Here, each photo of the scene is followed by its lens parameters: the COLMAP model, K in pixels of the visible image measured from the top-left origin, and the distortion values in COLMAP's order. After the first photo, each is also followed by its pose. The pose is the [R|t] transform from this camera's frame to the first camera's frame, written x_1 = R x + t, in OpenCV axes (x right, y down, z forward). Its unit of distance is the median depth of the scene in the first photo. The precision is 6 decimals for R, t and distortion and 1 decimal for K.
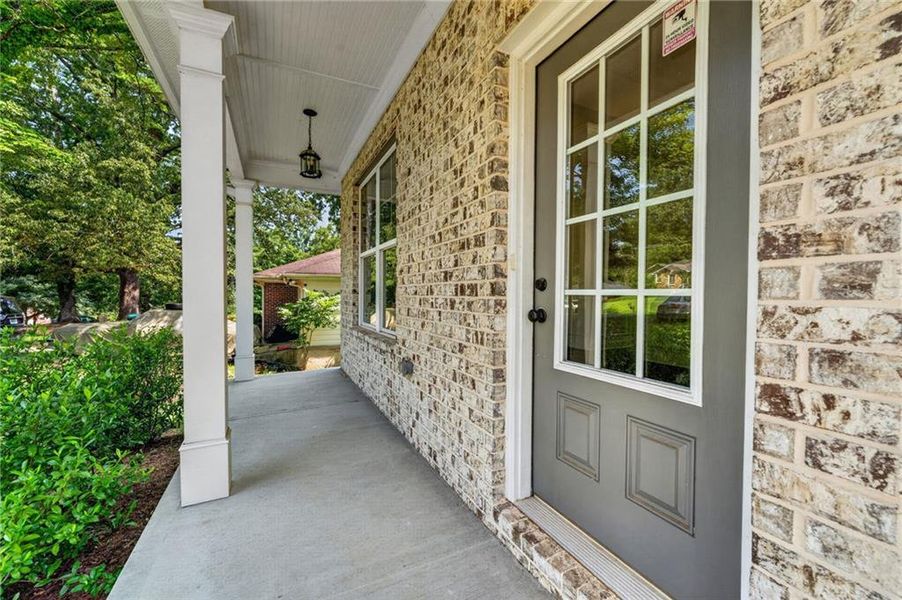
lens RADIAL K [[362.8, 0, 449.8], [0, 362.8, 301.0], [0, 0, 1]] dist [-0.003606, -0.000308]
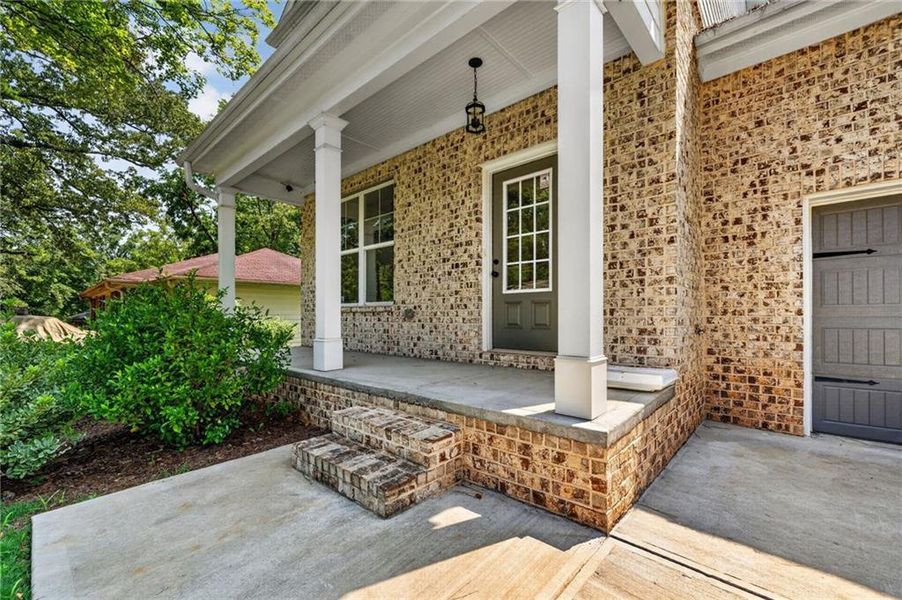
lens RADIAL K [[362.8, 0, 453.5], [0, 362.8, 306.1], [0, 0, 1]] dist [-0.003606, -0.000308]
pose [[0.937240, 0.004481, 0.348656, -0.781648], [0.007027, 0.999472, -0.031734, 0.295167], [-0.348614, 0.032192, 0.936713, -1.074427]]
